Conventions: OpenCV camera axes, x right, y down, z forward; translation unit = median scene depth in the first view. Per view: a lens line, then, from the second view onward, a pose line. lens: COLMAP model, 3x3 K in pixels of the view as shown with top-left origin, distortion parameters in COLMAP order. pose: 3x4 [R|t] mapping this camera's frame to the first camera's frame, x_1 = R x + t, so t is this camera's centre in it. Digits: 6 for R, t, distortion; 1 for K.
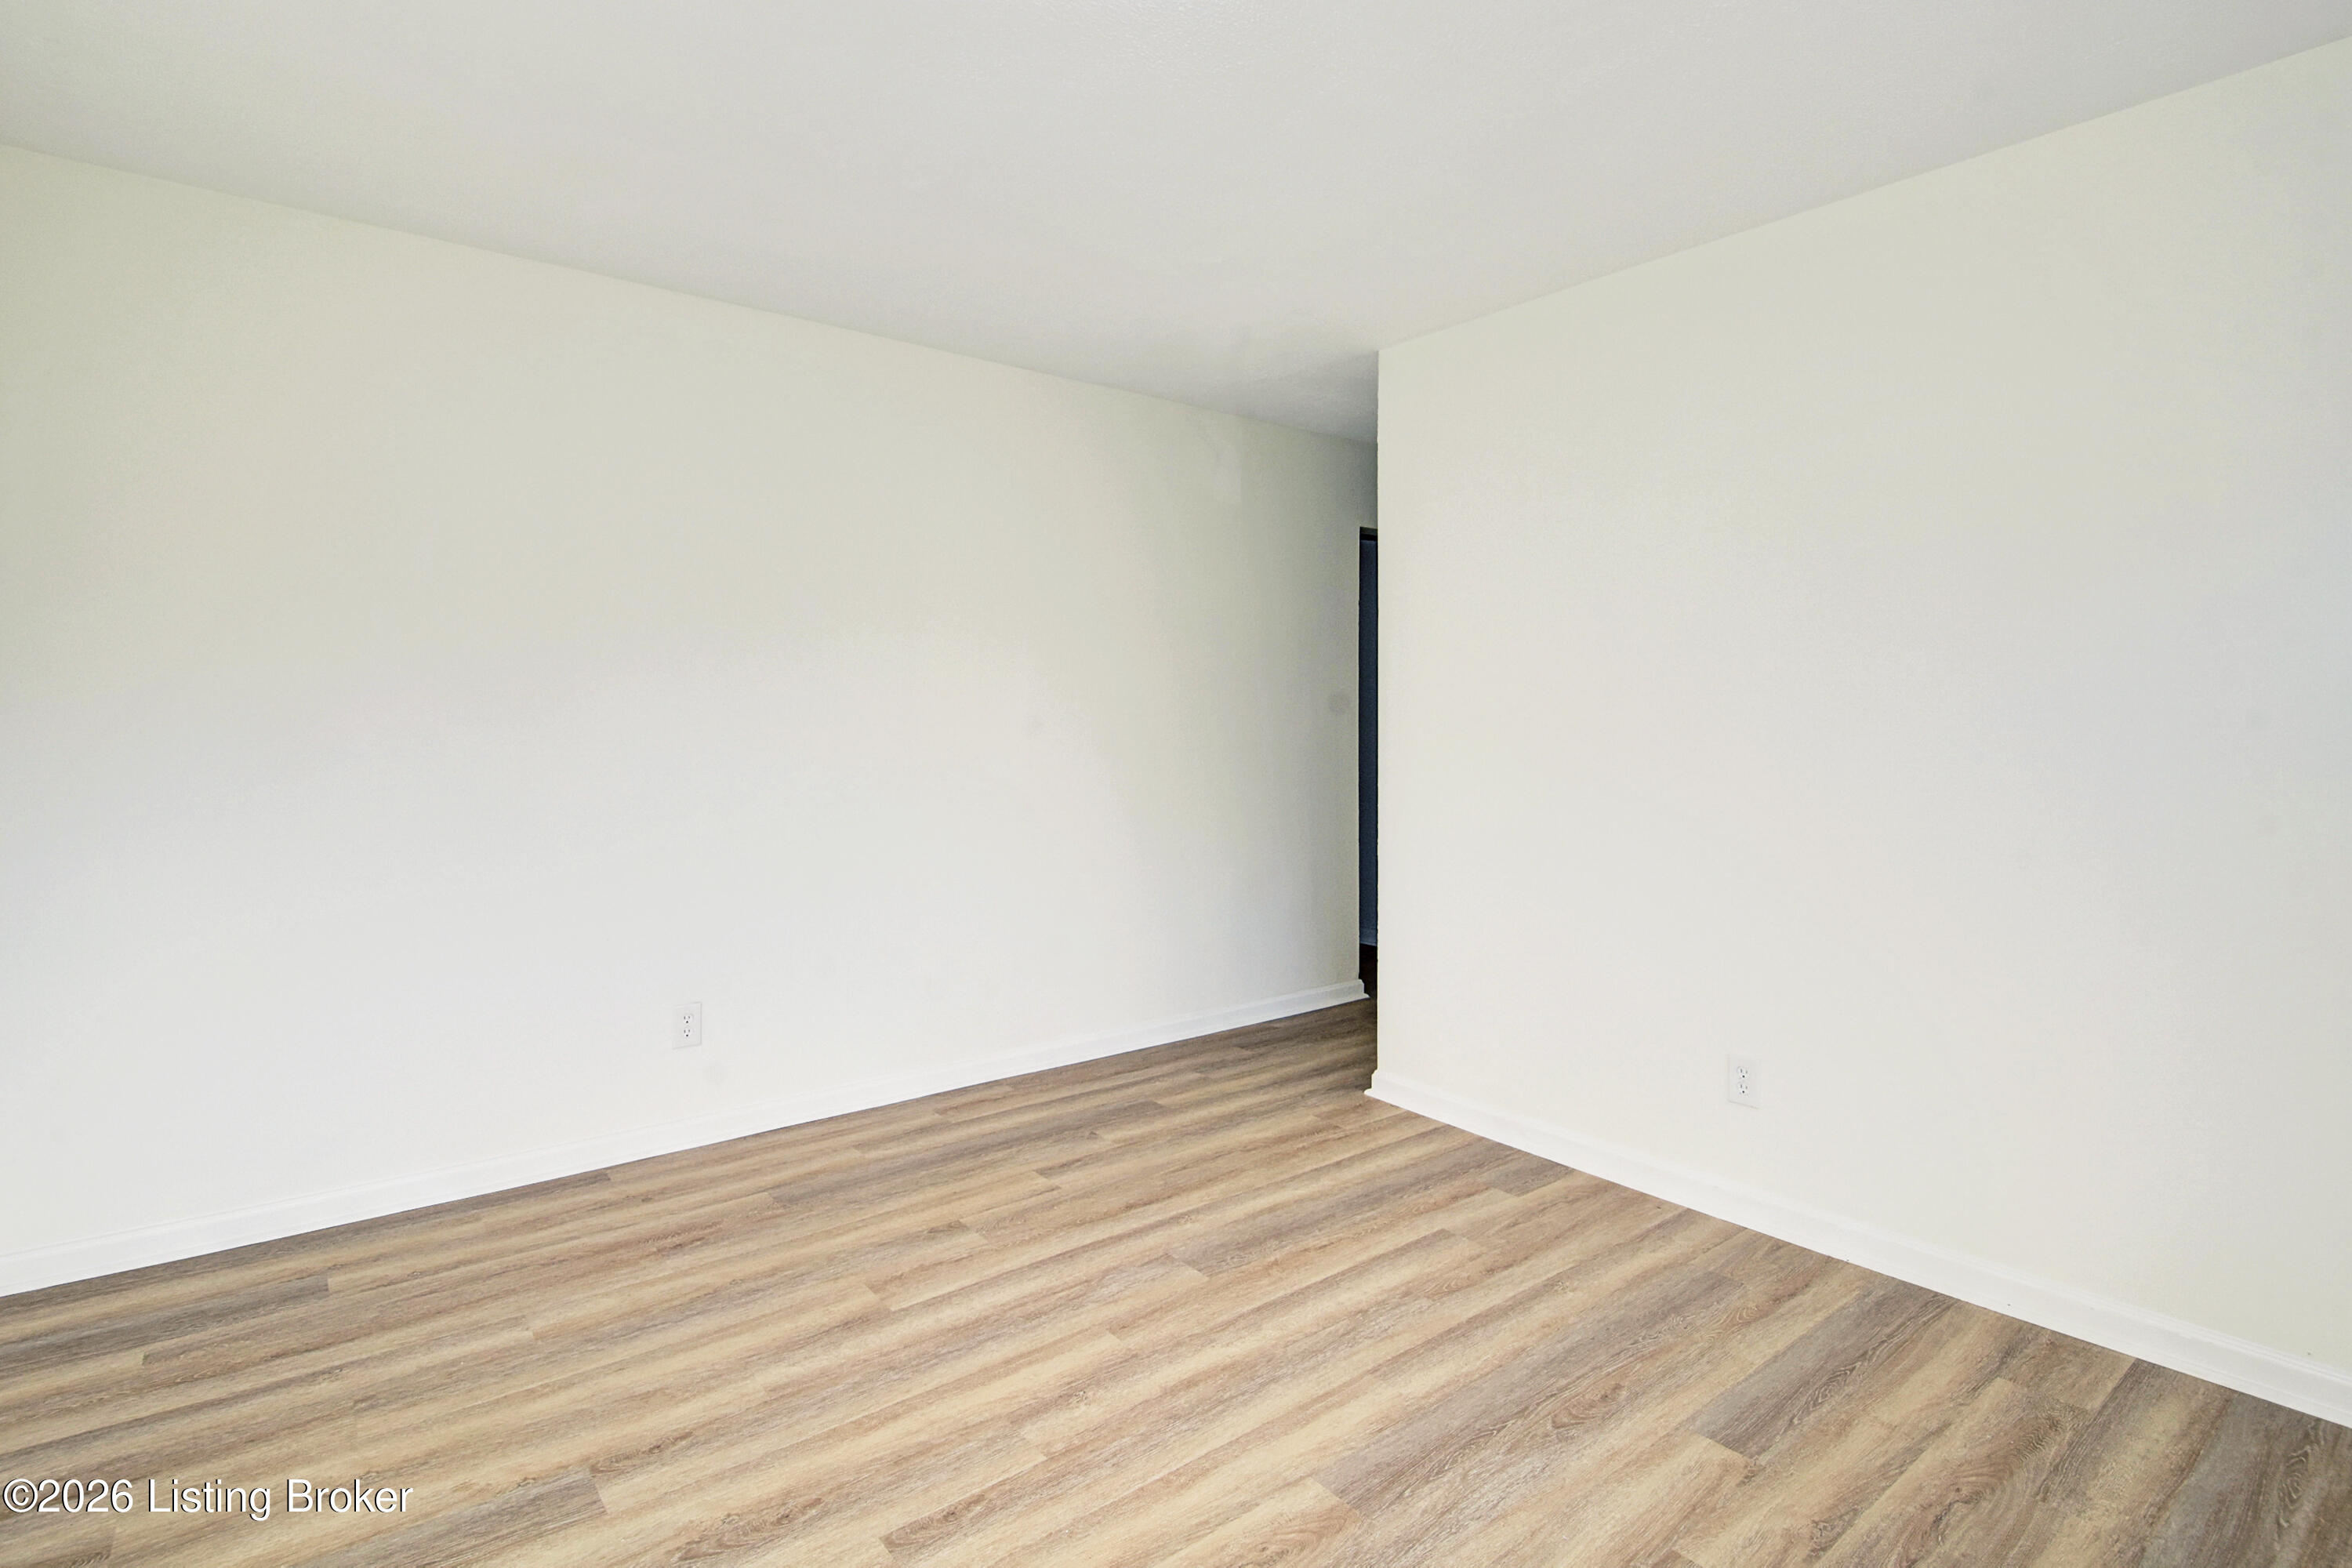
lens RADIAL K [[1141.1, 0, 1171.4], [0, 1141.1, 782.5], [0, 0, 1]] dist [-0.004539, -0.000930]
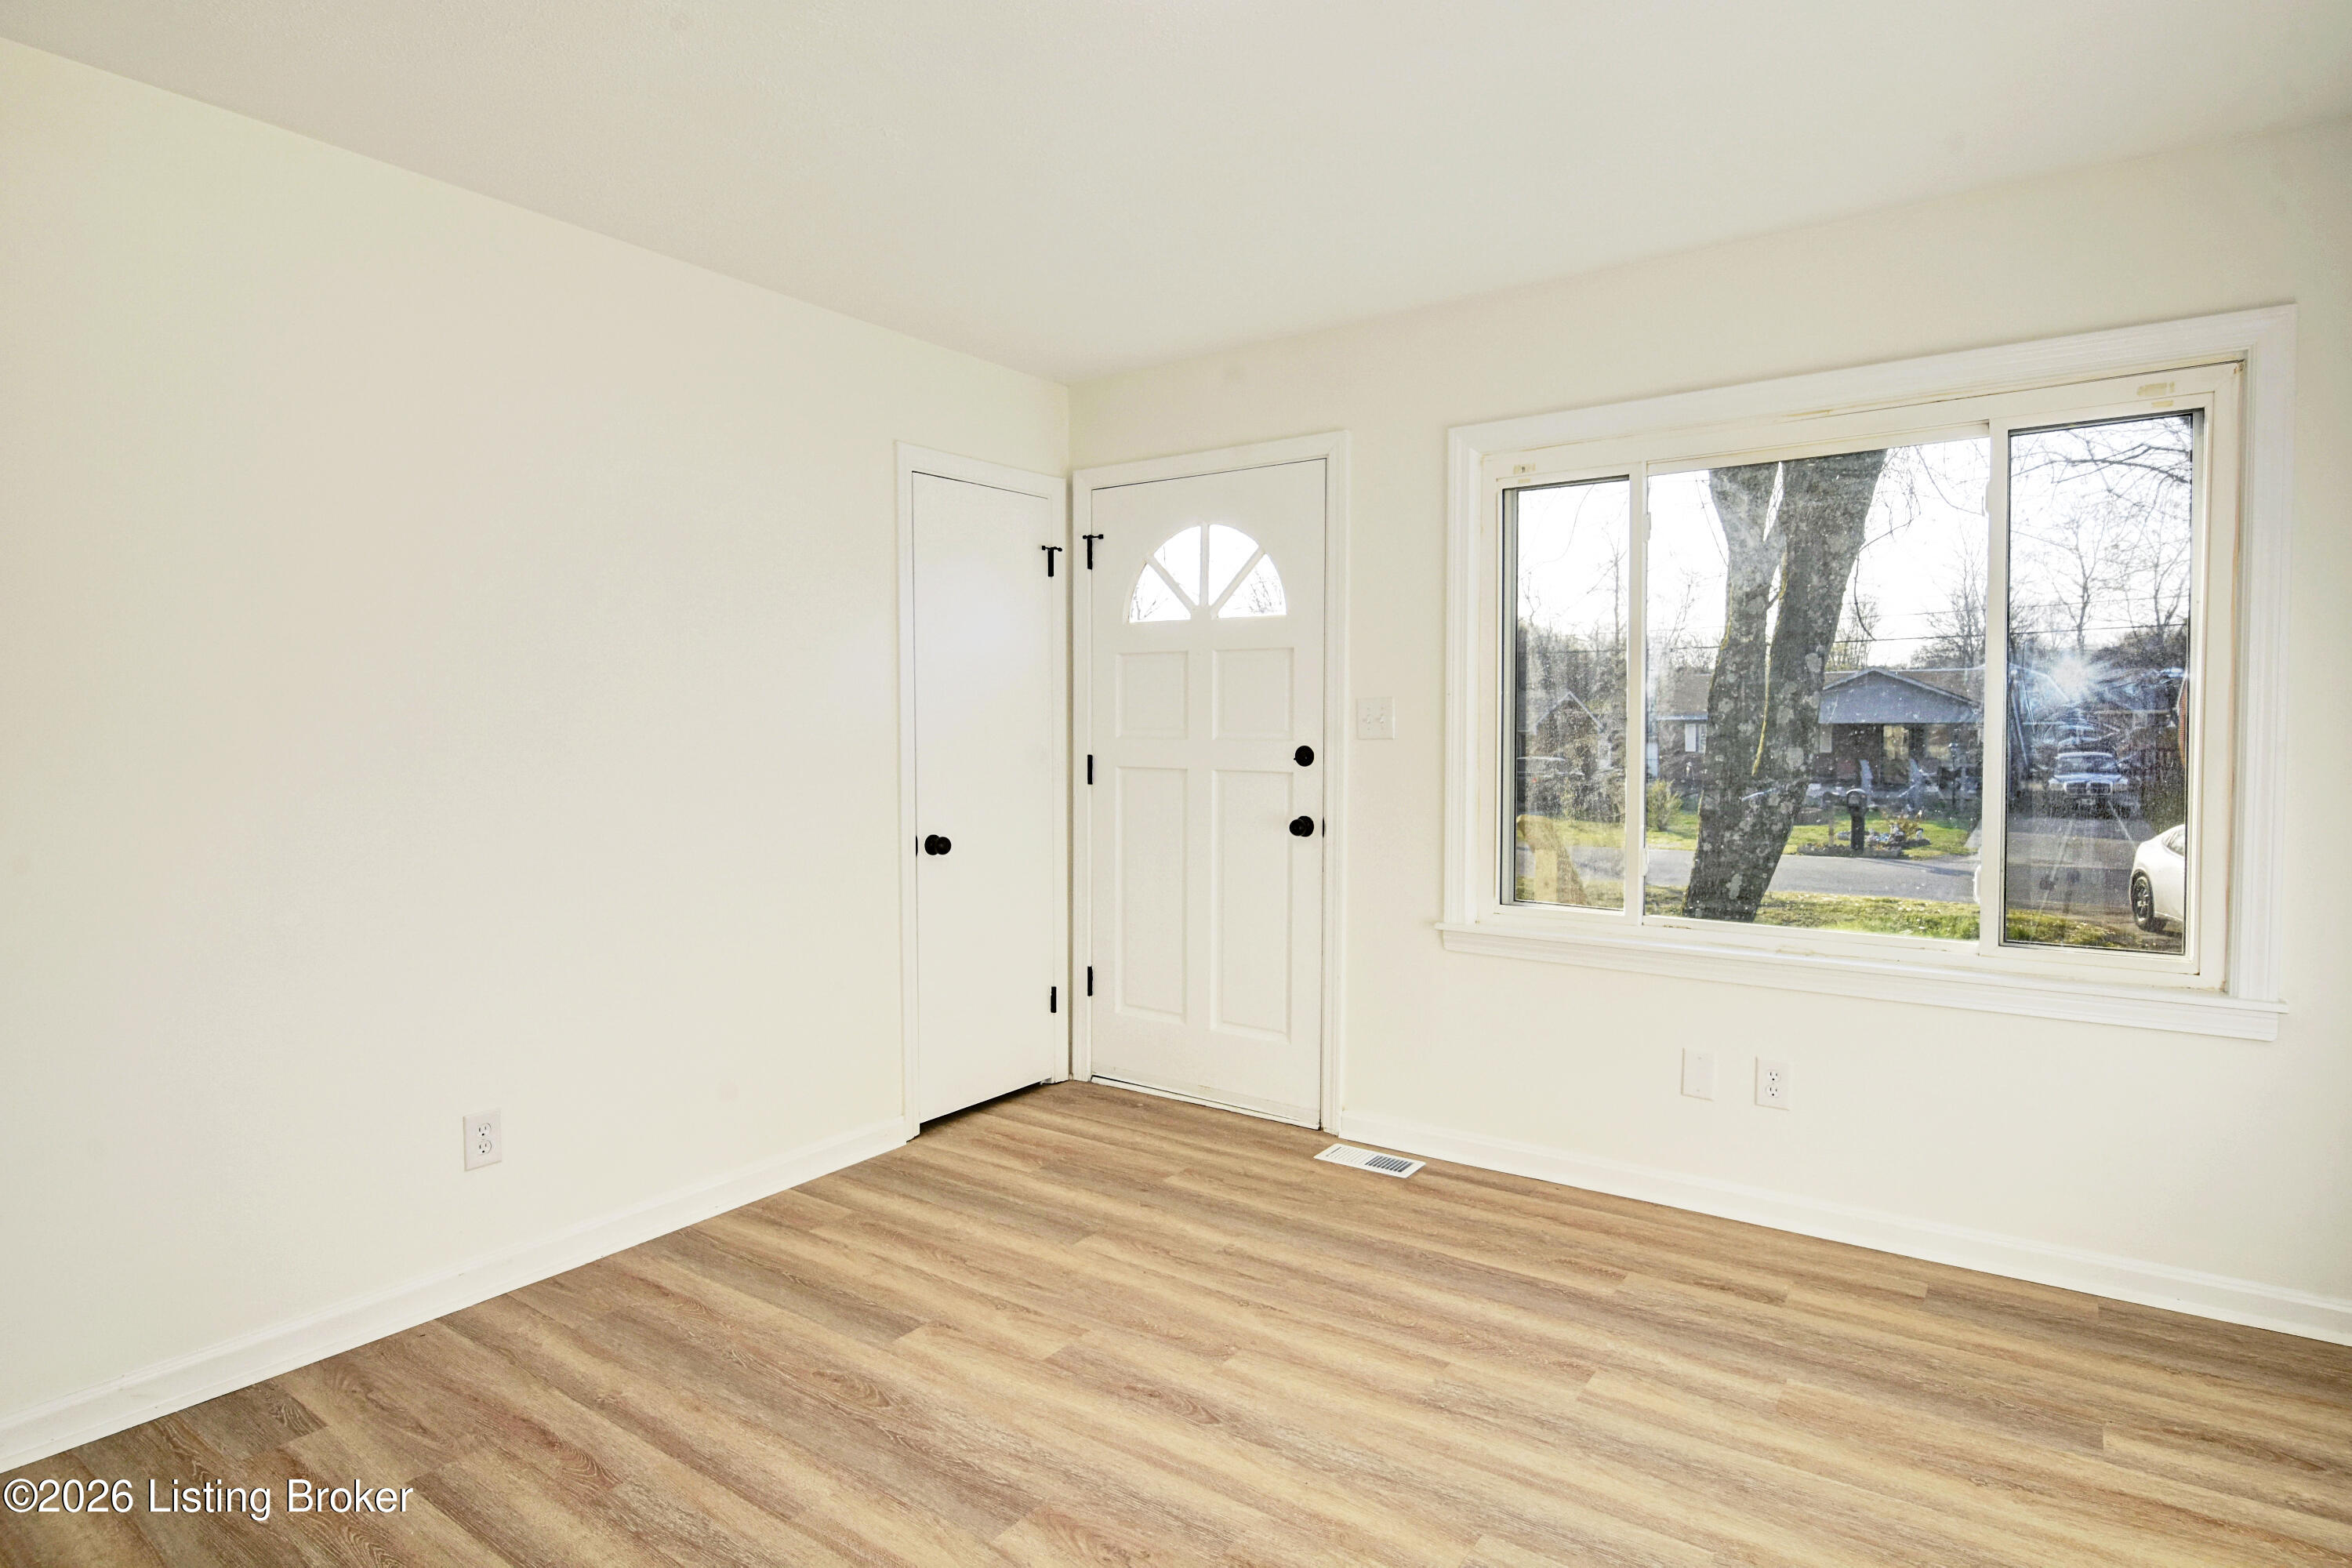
lens RADIAL K [[1263.0, 0, 1172.1], [0, 1263.0, 779.3], [0, 0, 1]] dist [0.004175, 0.000921]
pose [[-0.283694, -0.031471, 0.958398, -0.705710], [0.056857, 0.997151, 0.049574, -0.046026], [-0.957228, 0.068555, -0.281096, 0.868465]]
